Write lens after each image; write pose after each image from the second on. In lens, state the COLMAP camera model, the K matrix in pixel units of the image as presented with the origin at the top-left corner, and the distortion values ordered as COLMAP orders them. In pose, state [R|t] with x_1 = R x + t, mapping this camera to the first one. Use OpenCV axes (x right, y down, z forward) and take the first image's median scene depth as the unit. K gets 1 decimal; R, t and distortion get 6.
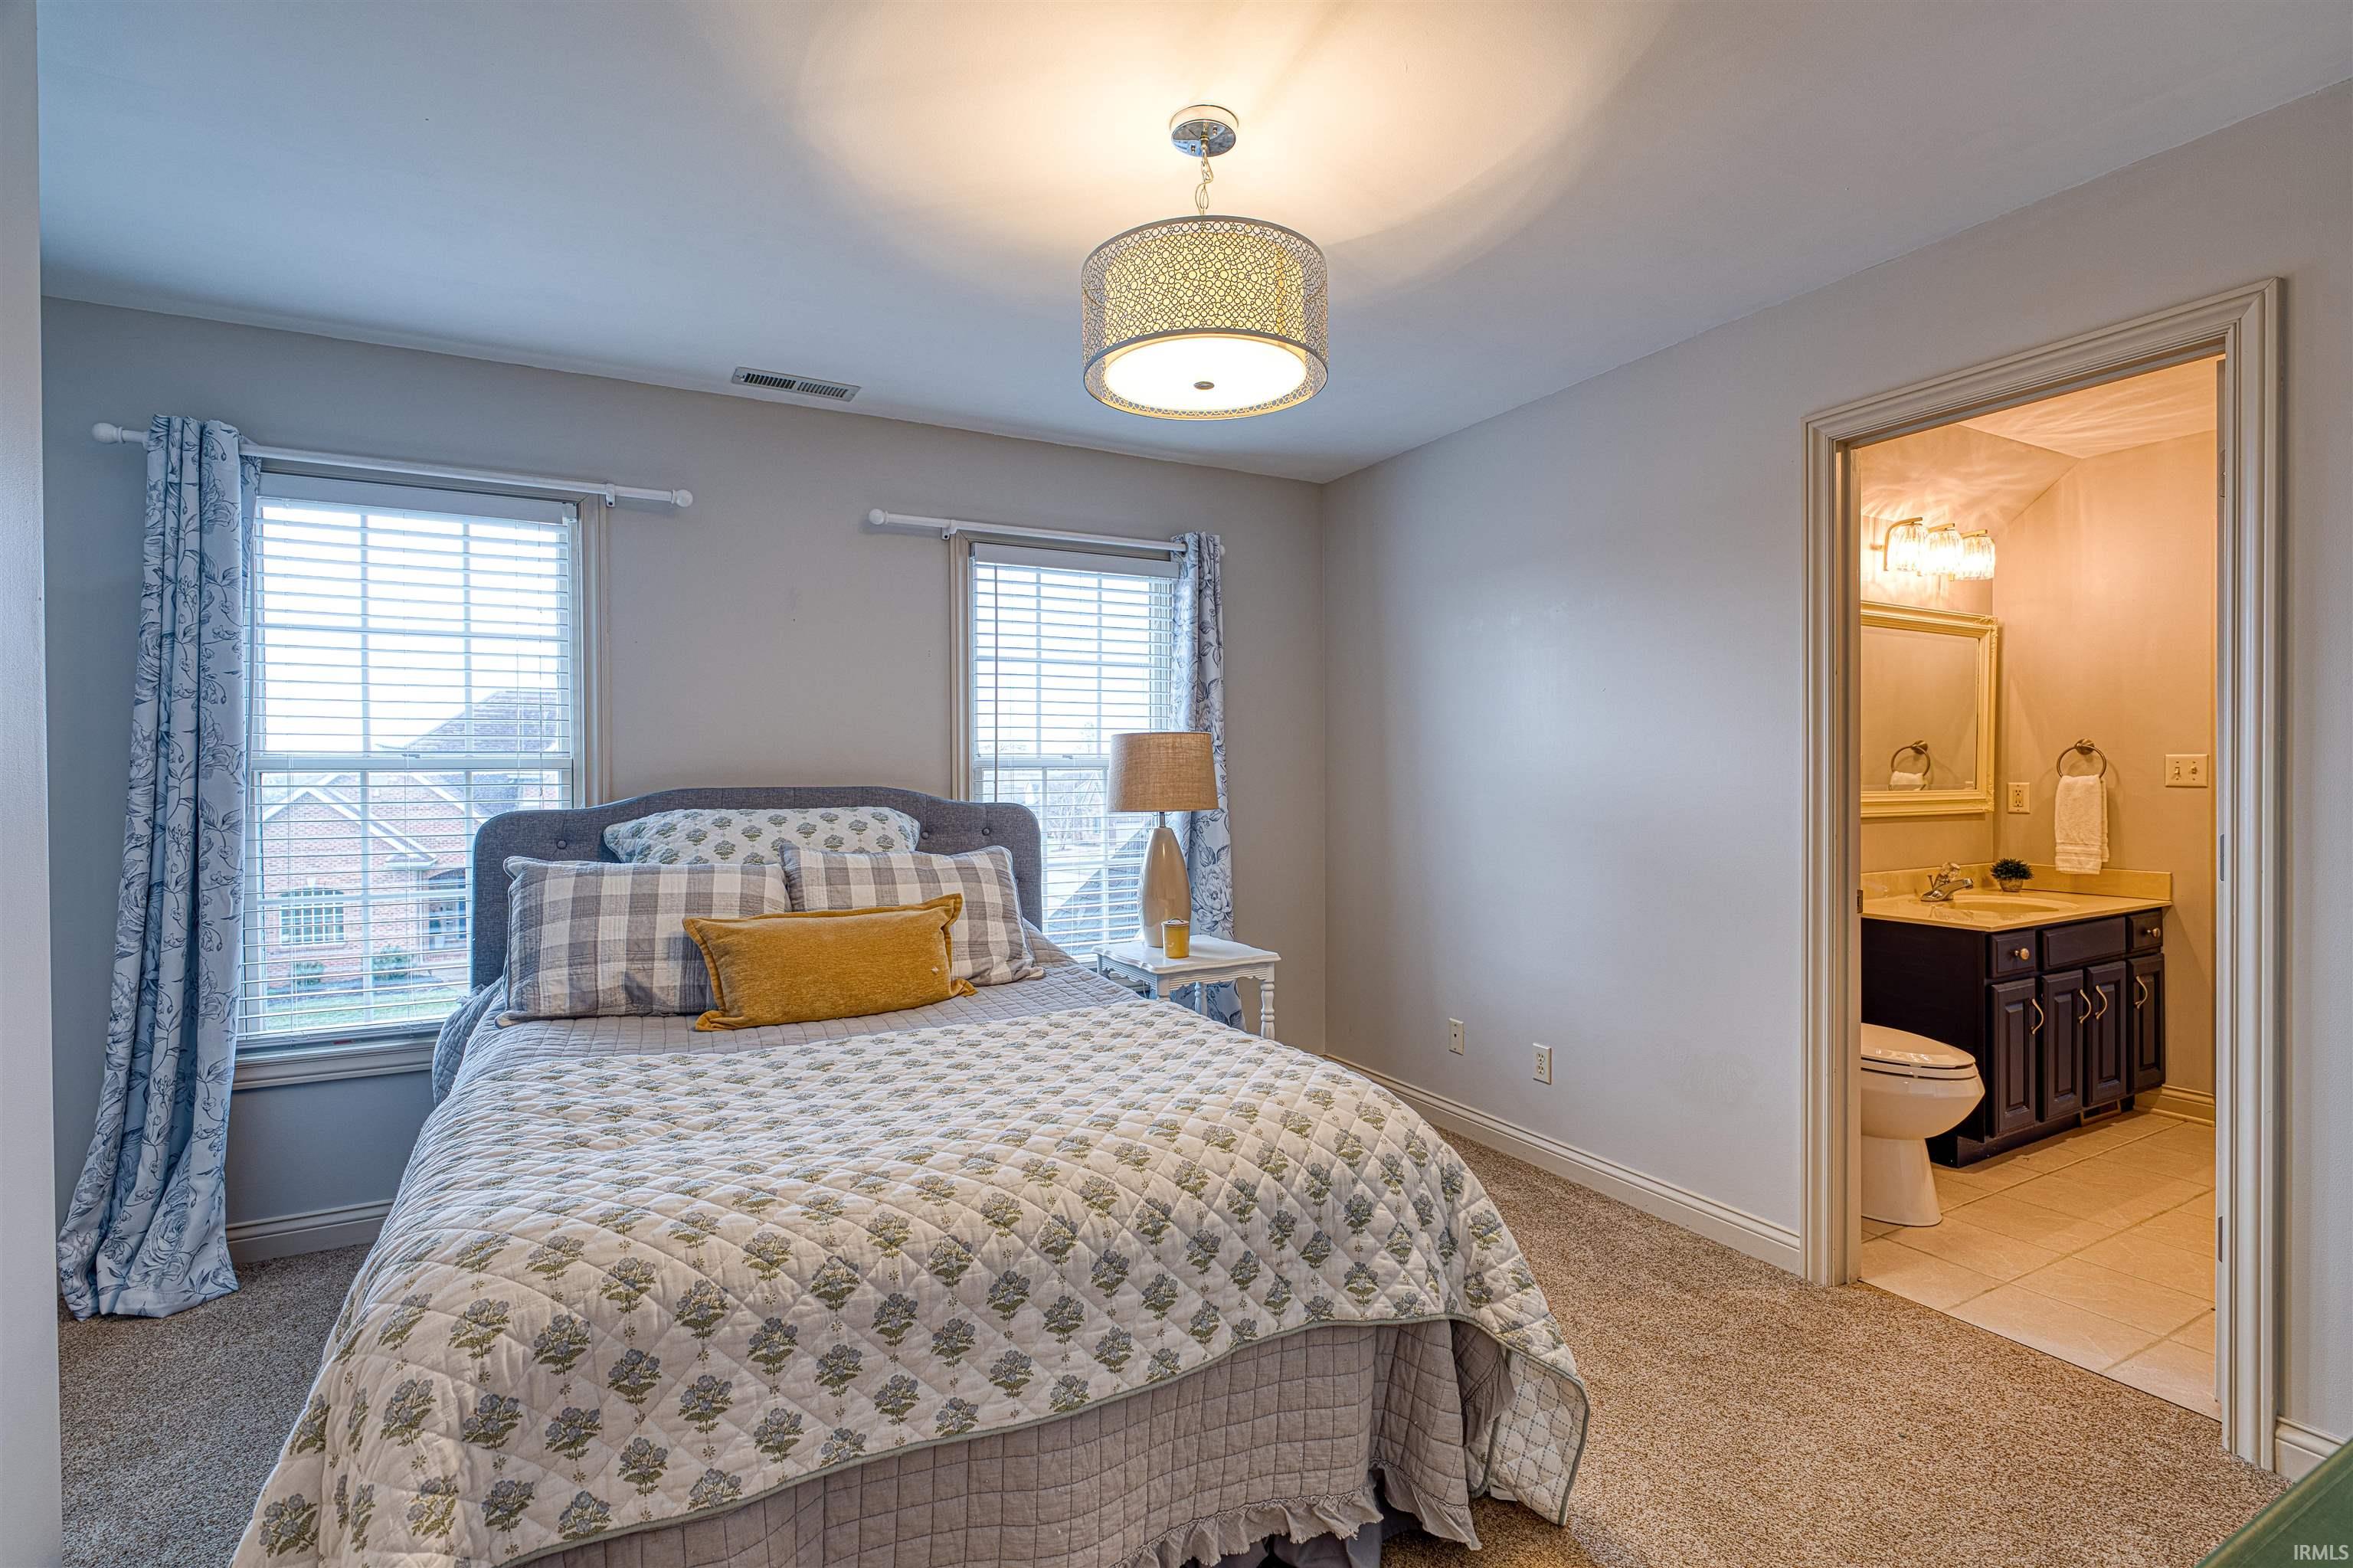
lens RADIAL K [[1080.5, 0, 1177.4], [0, 1080.5, 776.3], [0, 0, 1]] dist [-0.005447, -0.000482]
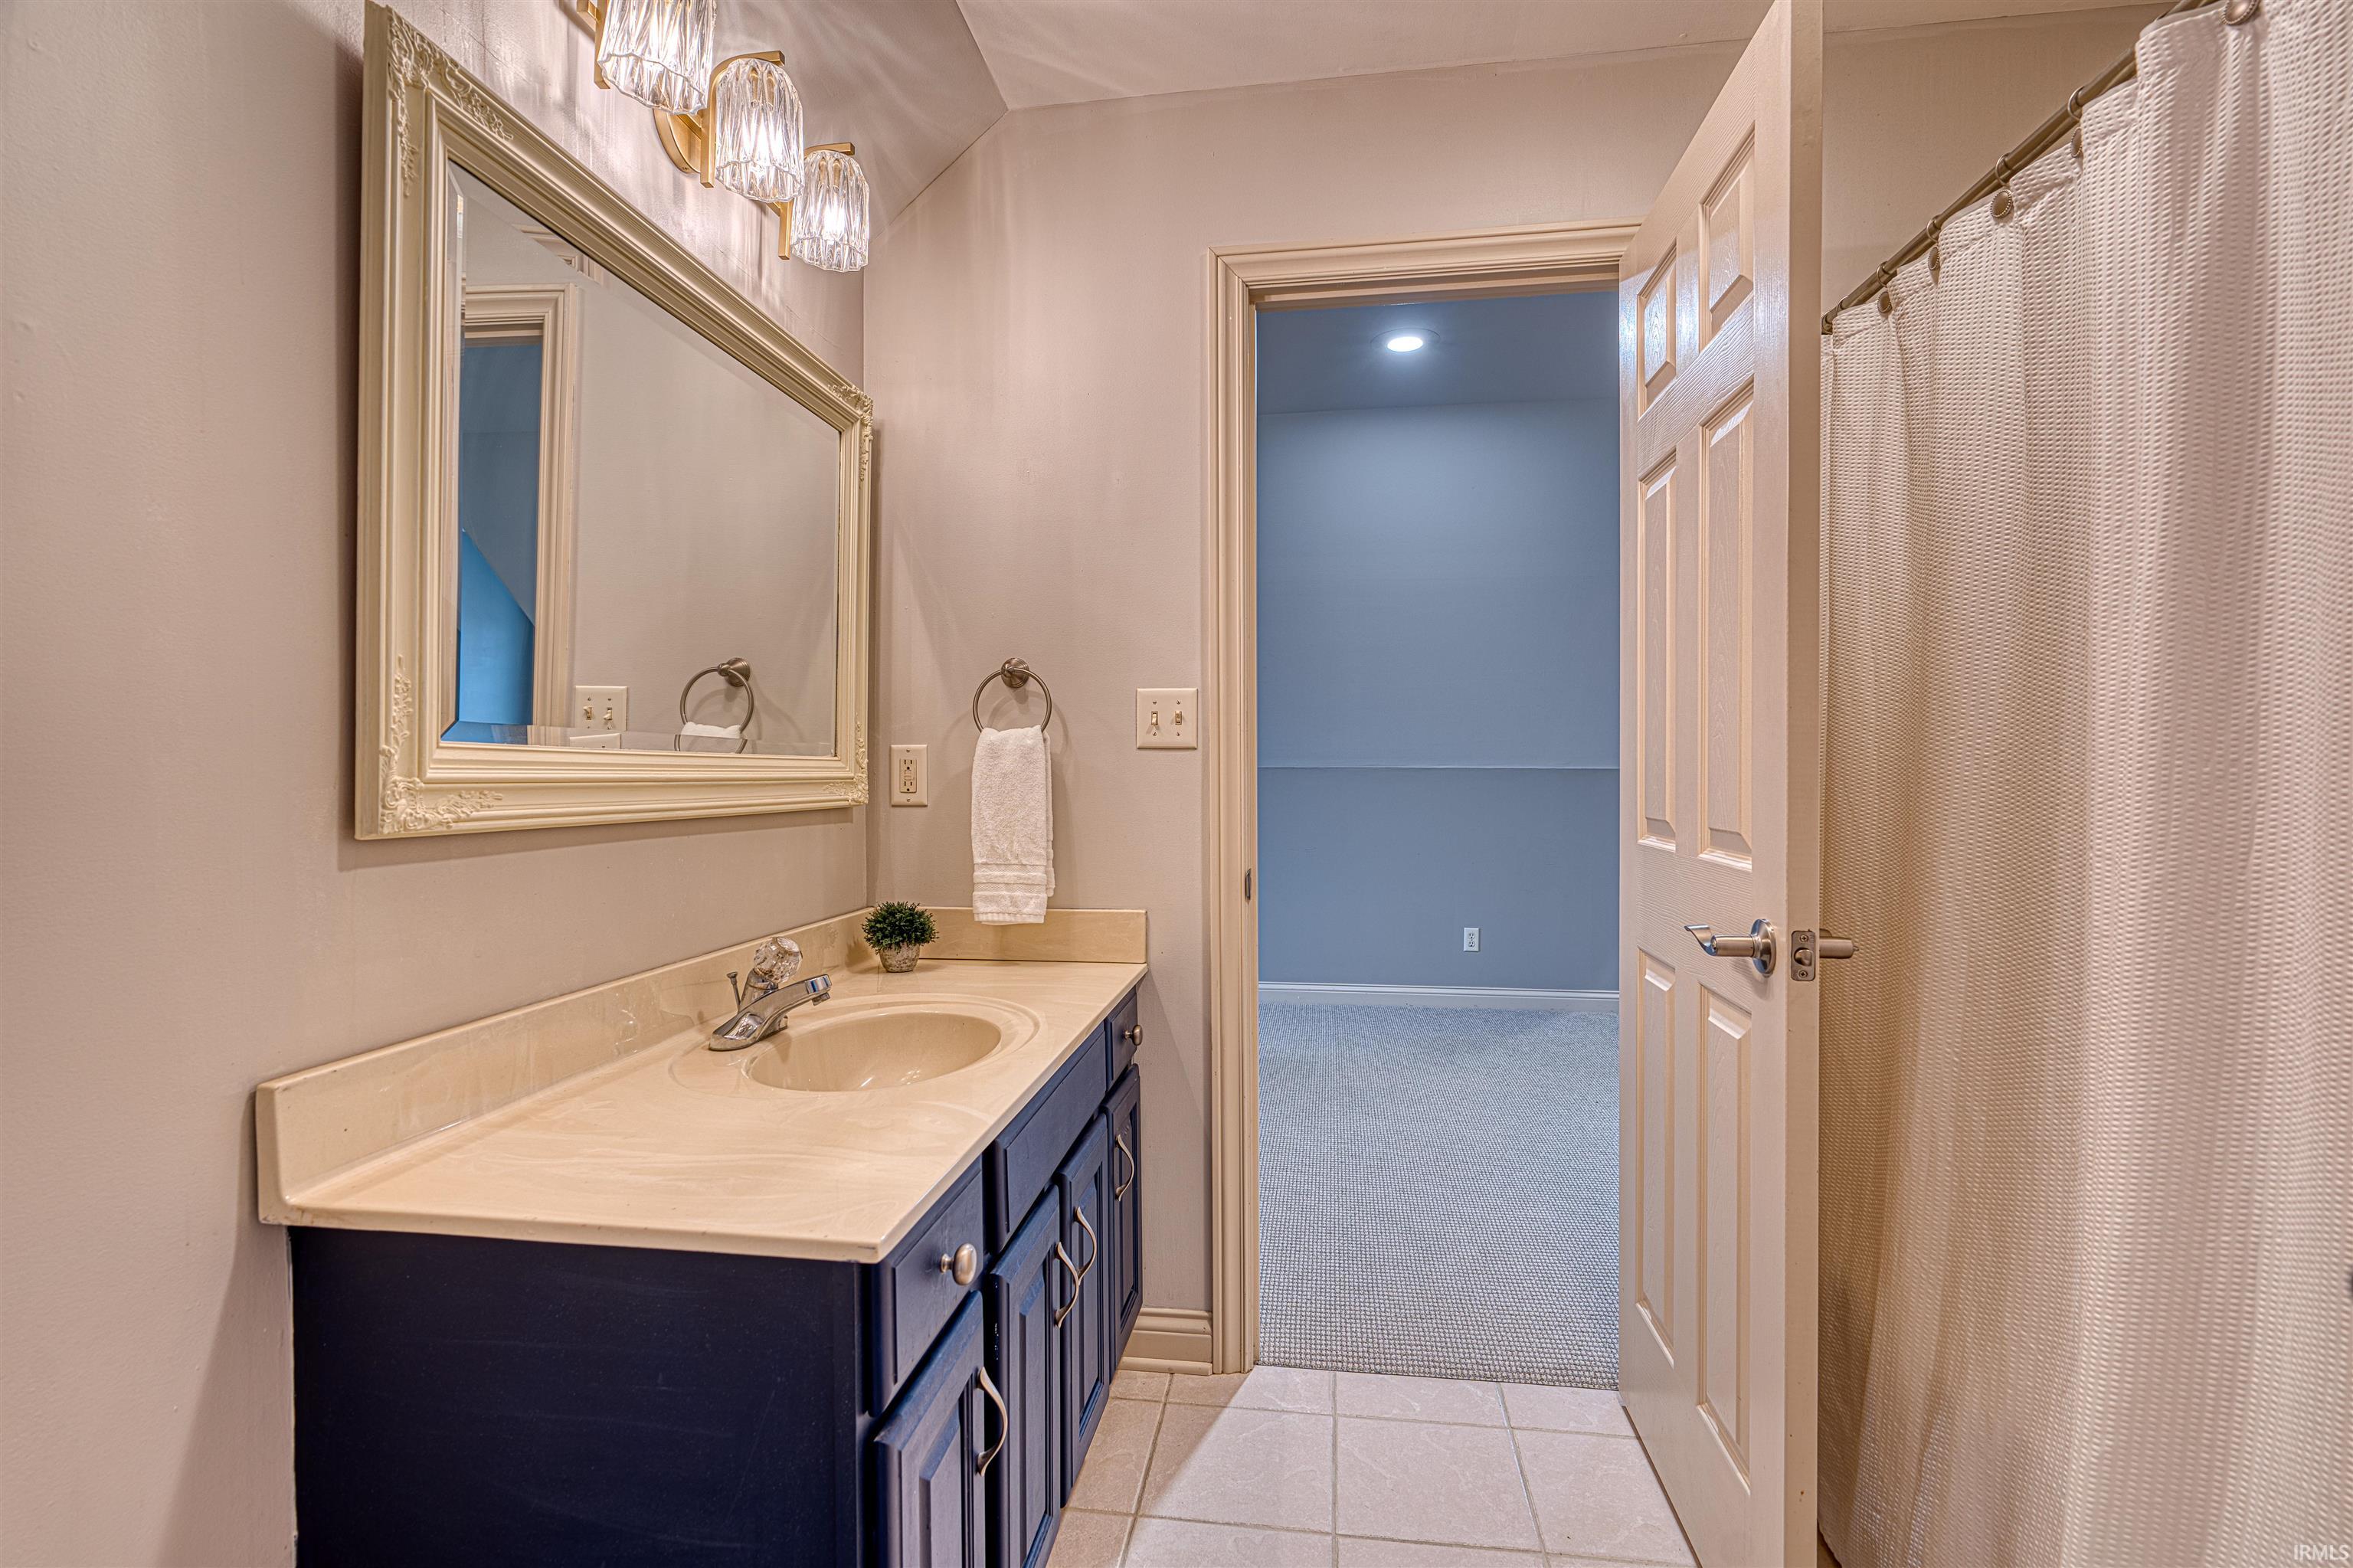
lens RADIAL K [[1080.5, 0, 1178.5], [0, 1080.5, 773.2], [0, 0, 1]] dist [-0.005447, -0.000482]
pose [[0.592565, -0.004468, 0.805510, 0.470169], [0.005008, 0.999986, 0.001862, 0.019555], [-0.805507, 0.002931, 0.592579, 0.626526]]
